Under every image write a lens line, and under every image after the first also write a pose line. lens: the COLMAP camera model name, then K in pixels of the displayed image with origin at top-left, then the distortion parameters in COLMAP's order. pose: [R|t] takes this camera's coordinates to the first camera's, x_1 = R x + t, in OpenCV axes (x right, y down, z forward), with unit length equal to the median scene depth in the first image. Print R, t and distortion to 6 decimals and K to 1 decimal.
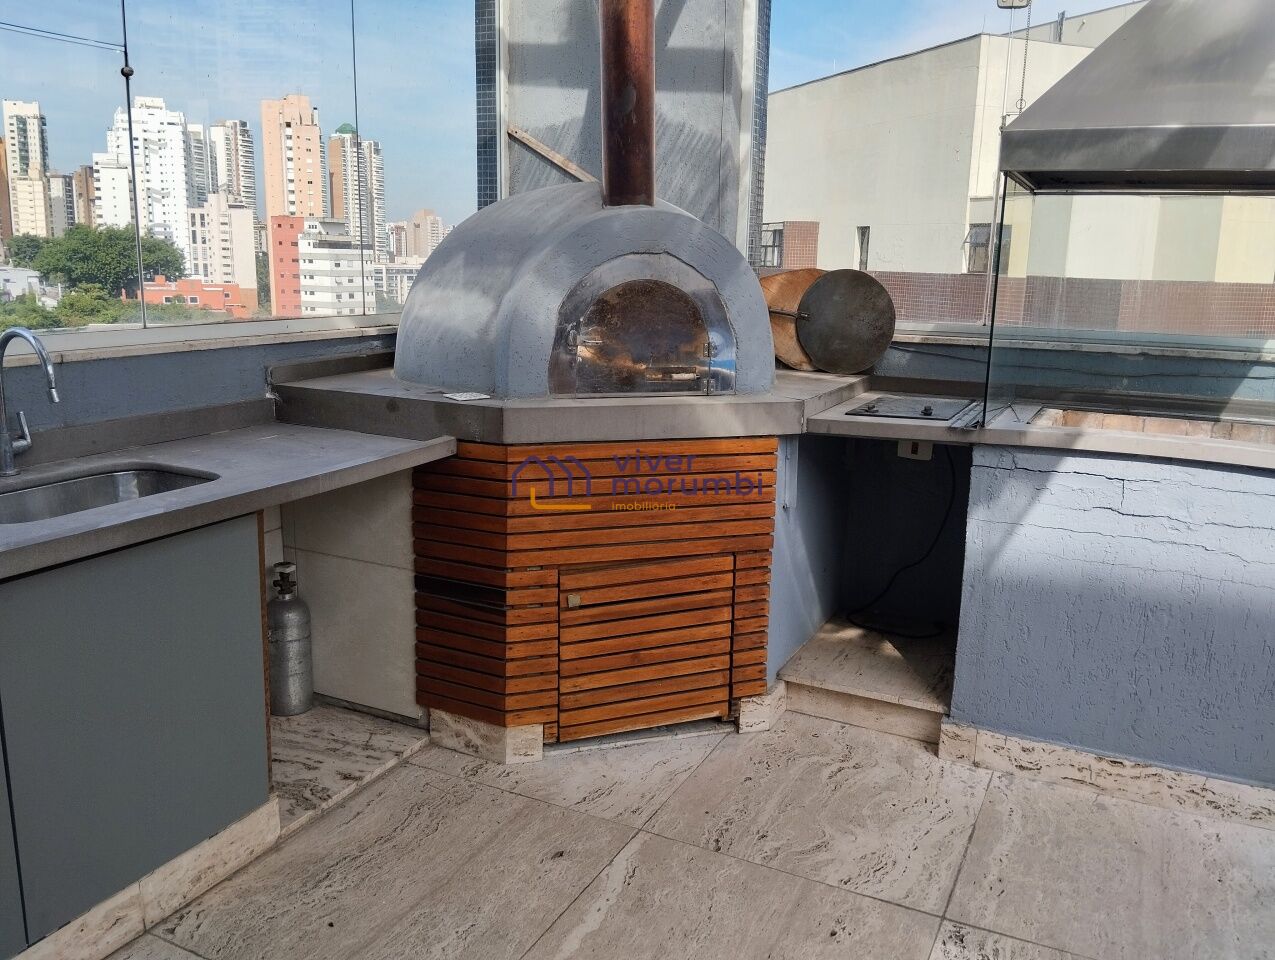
lens RADIAL K [[1051.1, 0, 641.4], [0, 1051.1, 477.7], [0, 0, 1]] dist [0.087553, -0.173865]
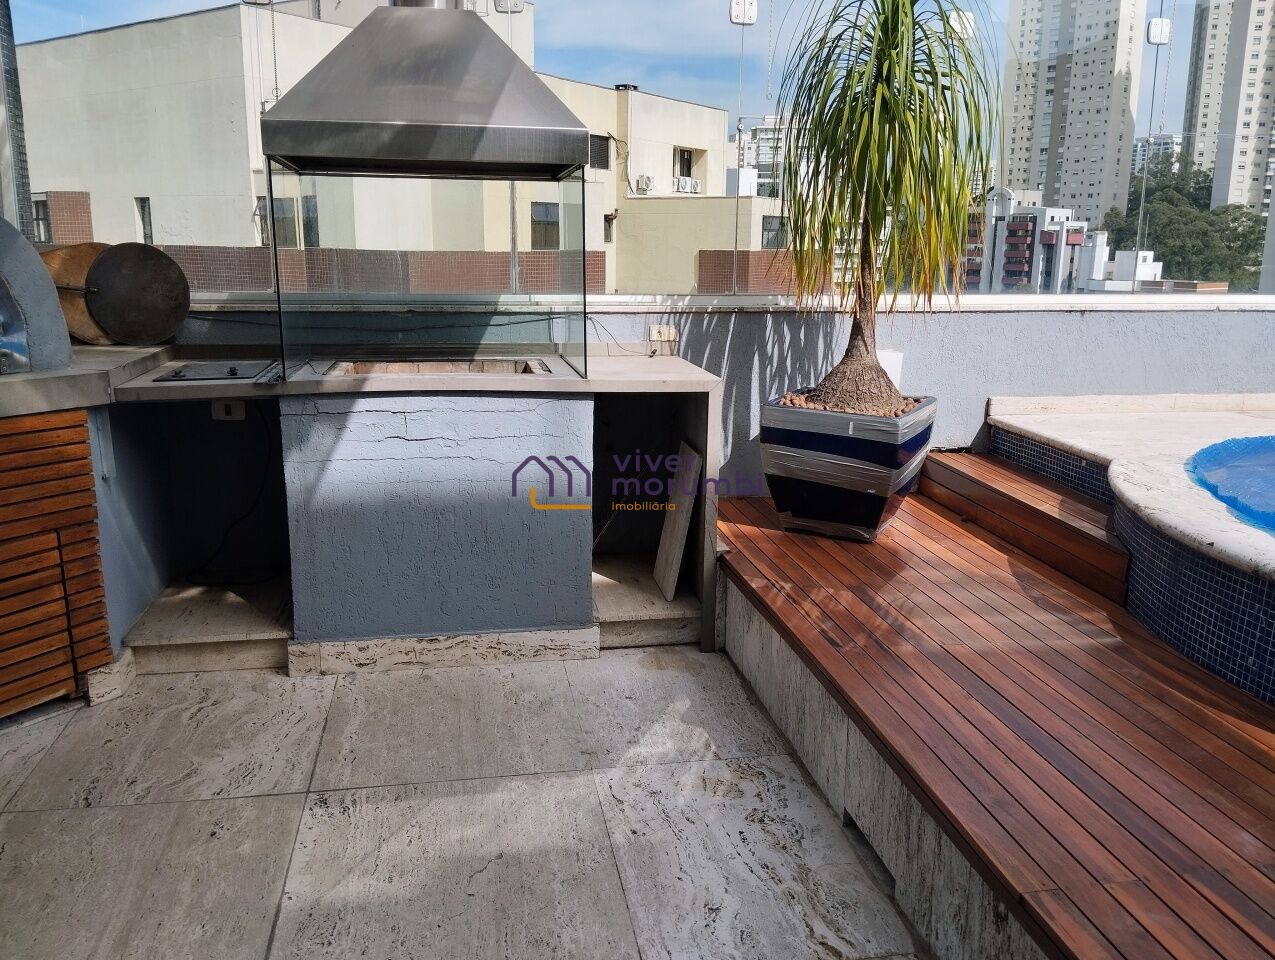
lens RADIAL K [[1051.1, 0, 641.4], [0, 1051.1, 477.7], [0, 0, 1]] dist [0.087553, -0.173865]
pose [[0.809165, -0.143372, 0.569821, -0.029623], [0.129427, 0.989446, 0.065161, 0.028983], [-0.573149, 0.021024, 0.819181, -0.142660]]
